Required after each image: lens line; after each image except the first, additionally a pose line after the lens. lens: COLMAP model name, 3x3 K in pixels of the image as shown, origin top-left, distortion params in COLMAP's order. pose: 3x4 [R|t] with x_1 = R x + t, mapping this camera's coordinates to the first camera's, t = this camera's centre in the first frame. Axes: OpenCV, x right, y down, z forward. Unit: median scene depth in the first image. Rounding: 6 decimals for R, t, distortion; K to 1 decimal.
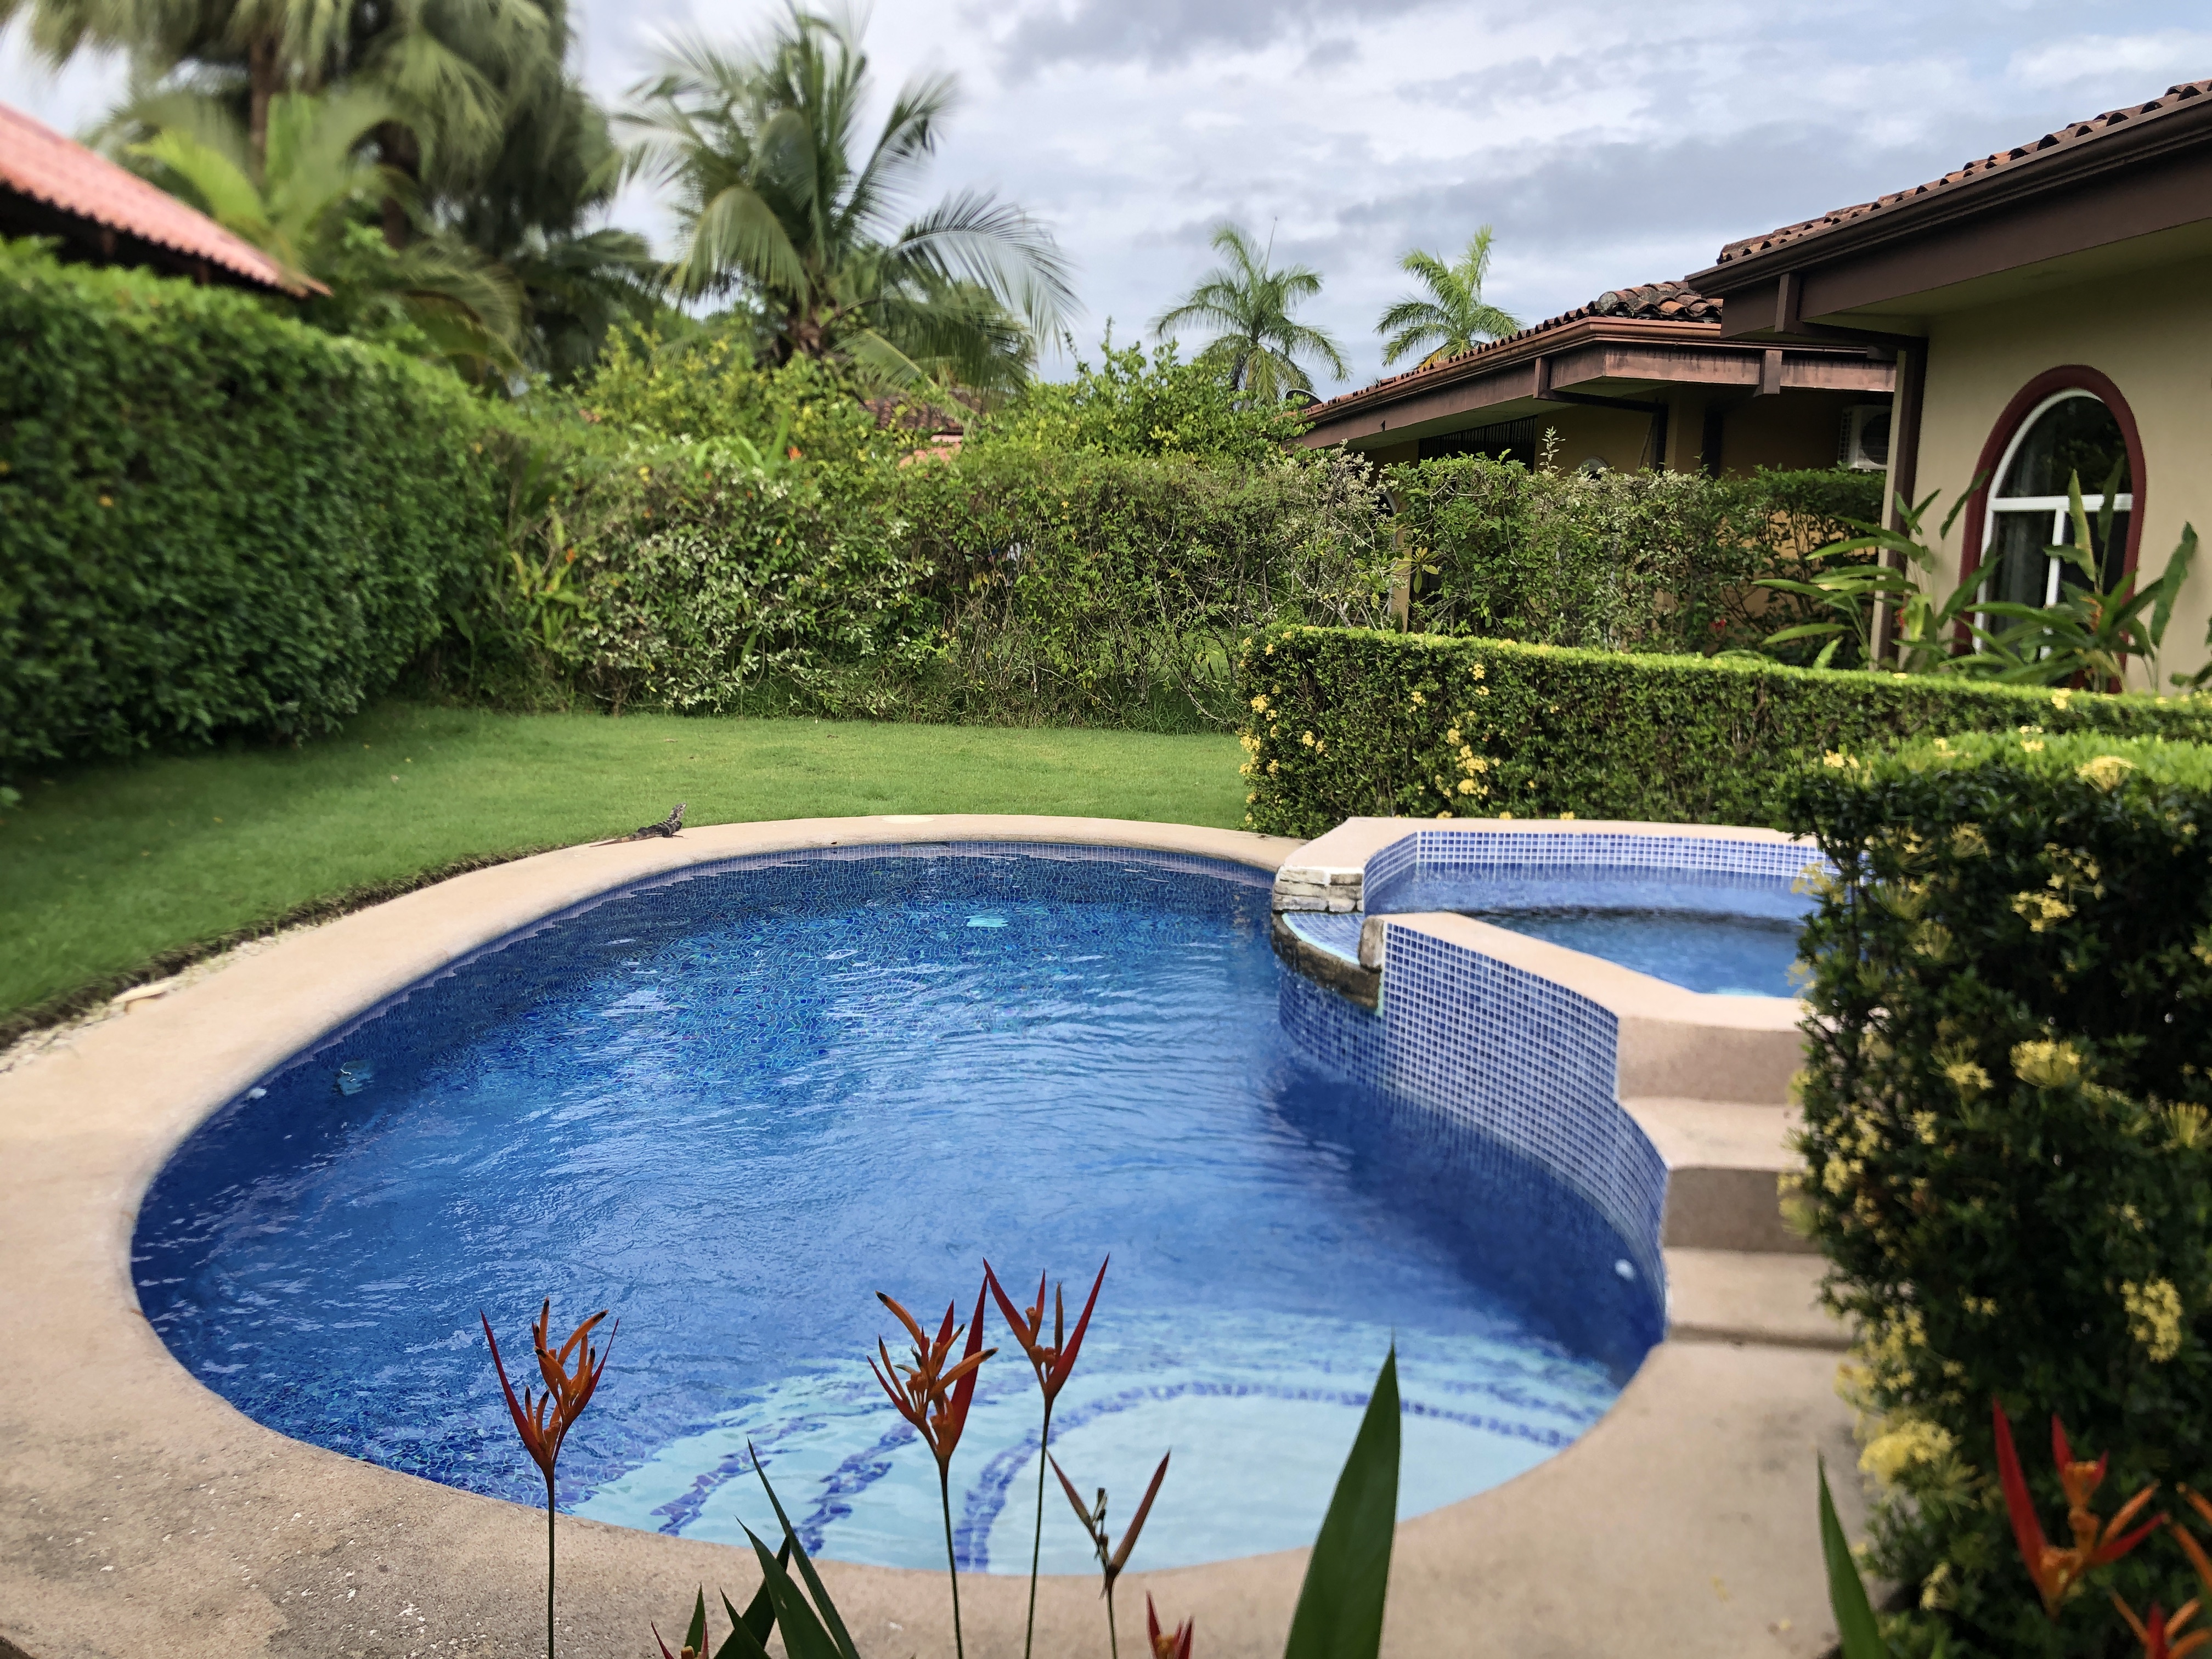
lens RADIAL K [[1814.6, 0, 1105.2], [0, 1814.6, 814.6], [0, 0, 1]] dist [0.013842, -0.000323]
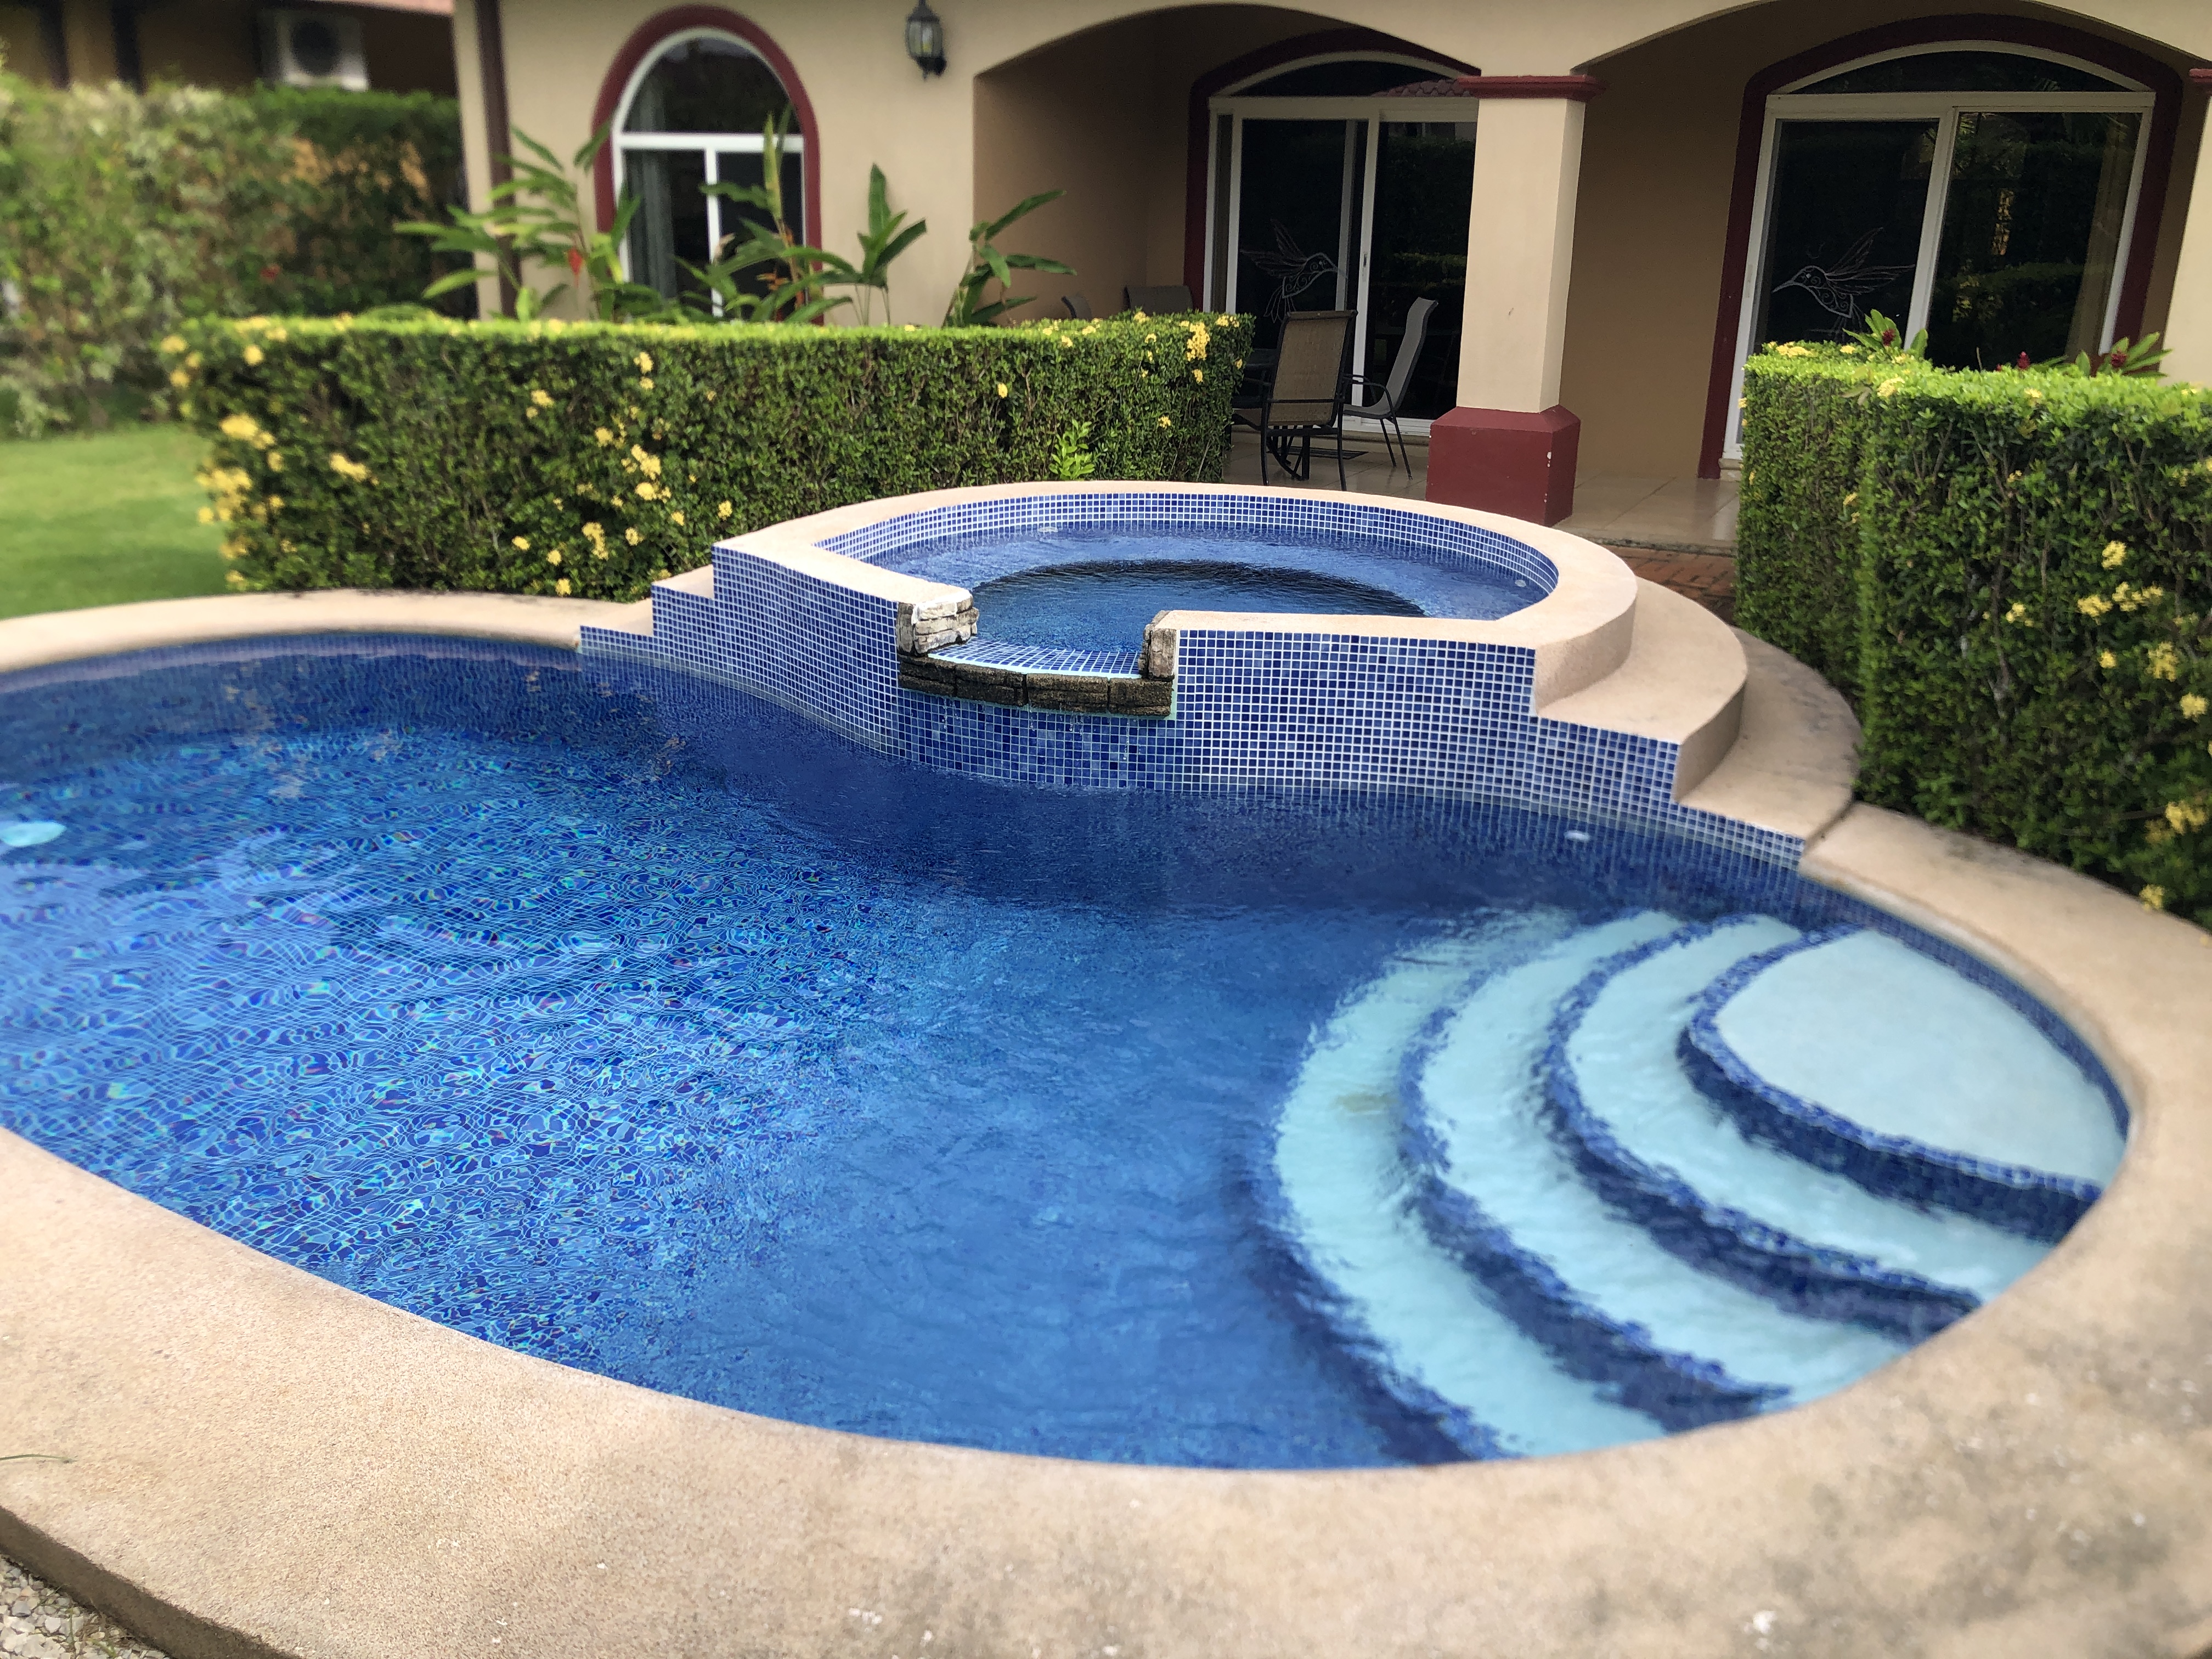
lens RADIAL K [[1814.6, 0, 1105.2], [0, 1814.6, 814.6], [0, 0, 1]] dist [0.013842, -0.000323]
pose [[0.523332, -0.298597, 0.798100, -0.451018], [0.126535, 0.953443, 0.273744, -0.080048], [-0.842682, -0.042271, 0.536750, 0.298387]]
